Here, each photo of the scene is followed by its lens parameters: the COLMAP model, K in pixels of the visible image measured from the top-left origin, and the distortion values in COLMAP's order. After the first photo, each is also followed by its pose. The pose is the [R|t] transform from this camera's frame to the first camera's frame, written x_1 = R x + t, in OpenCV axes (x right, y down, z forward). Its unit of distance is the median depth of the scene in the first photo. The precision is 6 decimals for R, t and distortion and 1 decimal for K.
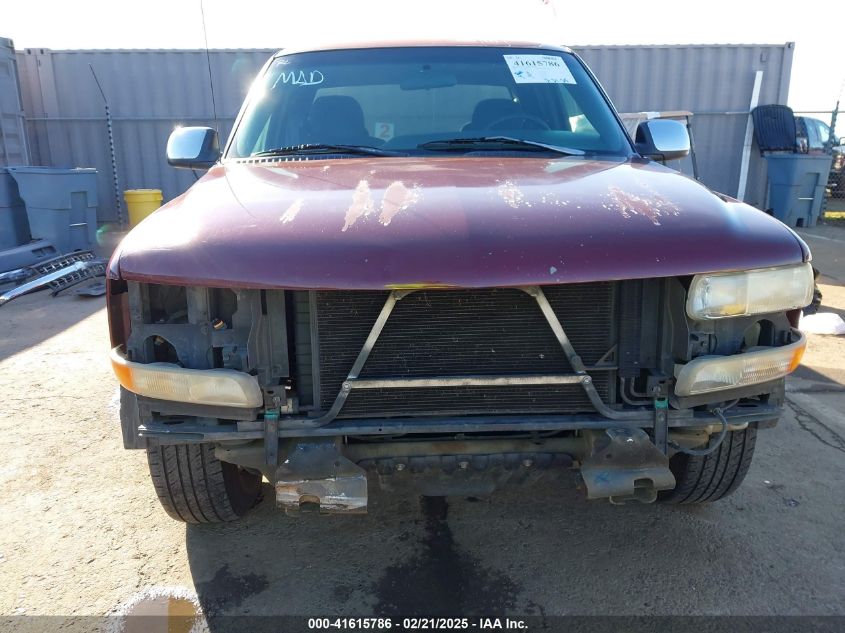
lens RADIAL K [[657.9, 0, 419.8], [0, 657.9, 316.1], [0, 0, 1]] dist [-0.002435, -0.010502]
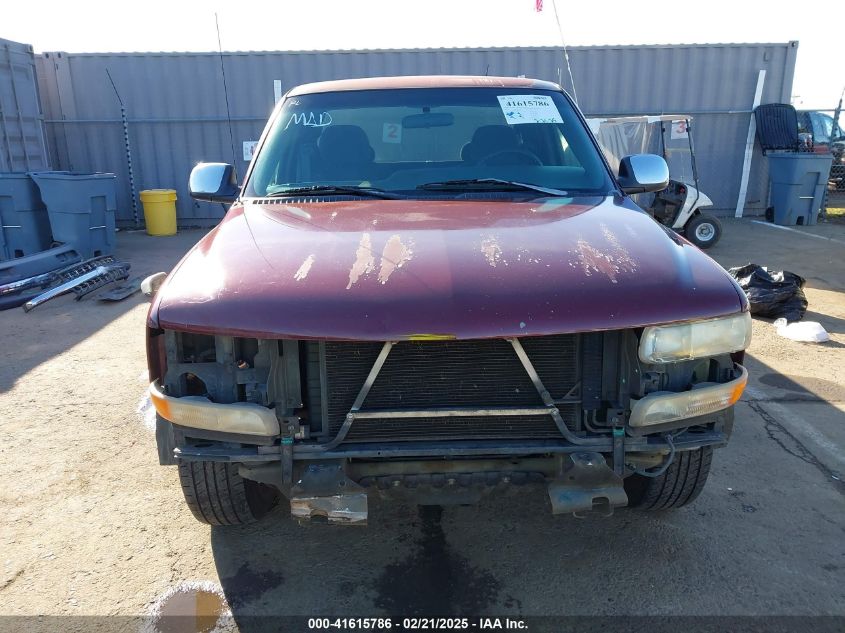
lens RADIAL K [[657.9, 0, 424.0], [0, 657.9, 317.1], [0, 0, 1]] dist [-0.002435, -0.010502]
pose [[0.999959, 0.003504, -0.008346, 0.023243], [-0.003300, 0.999698, 0.024340, -0.078730], [0.008429, -0.024311, 0.999669, -0.134802]]
